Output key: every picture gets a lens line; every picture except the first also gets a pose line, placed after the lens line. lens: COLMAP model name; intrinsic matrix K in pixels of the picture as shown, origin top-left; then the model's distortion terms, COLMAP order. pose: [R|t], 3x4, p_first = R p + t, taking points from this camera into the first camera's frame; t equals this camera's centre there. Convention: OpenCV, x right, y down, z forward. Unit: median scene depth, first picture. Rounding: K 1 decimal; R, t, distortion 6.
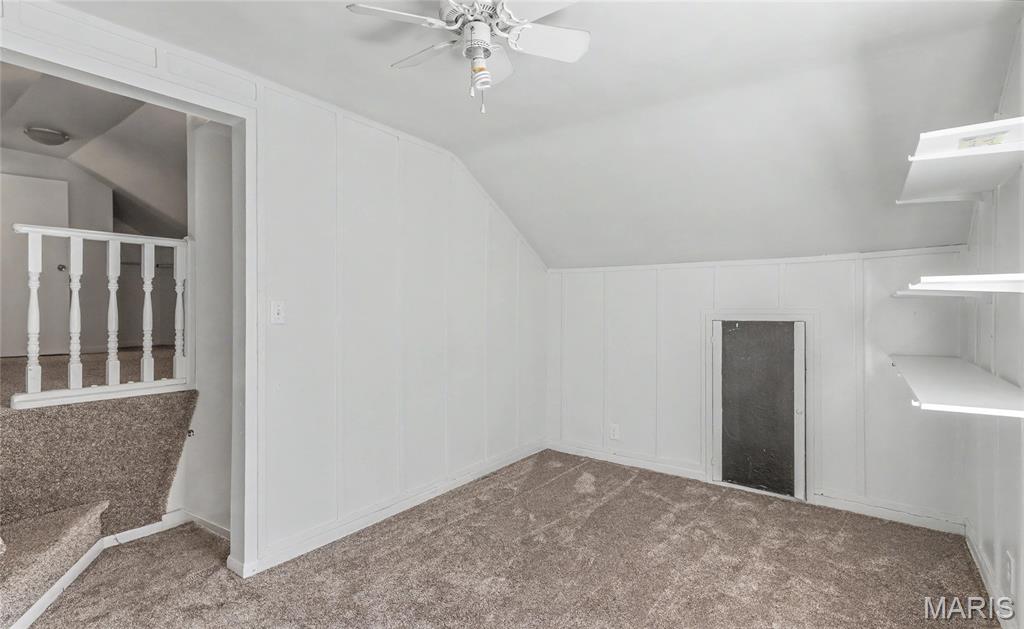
lens RADIAL K [[490.5, 0, 510.2], [0, 490.5, 313.8], [0, 0, 1]] dist [-0.001081, -0.001107]
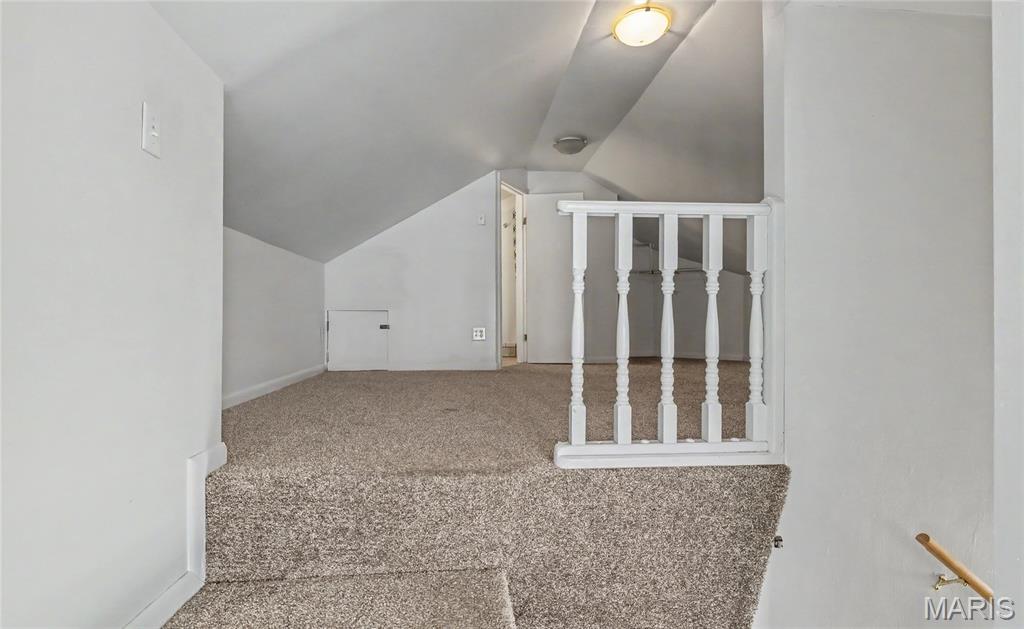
lens RADIAL K [[490.5, 0, 508.2], [0, 490.5, 317.0], [0, 0, 1]] dist [-0.001081, -0.001107]
pose [[0.657754, -0.004217, -0.753221, -0.464745], [-0.005767, 0.999927, -0.010635, -0.008899], [0.753211, 0.011339, 0.657682, 0.422910]]
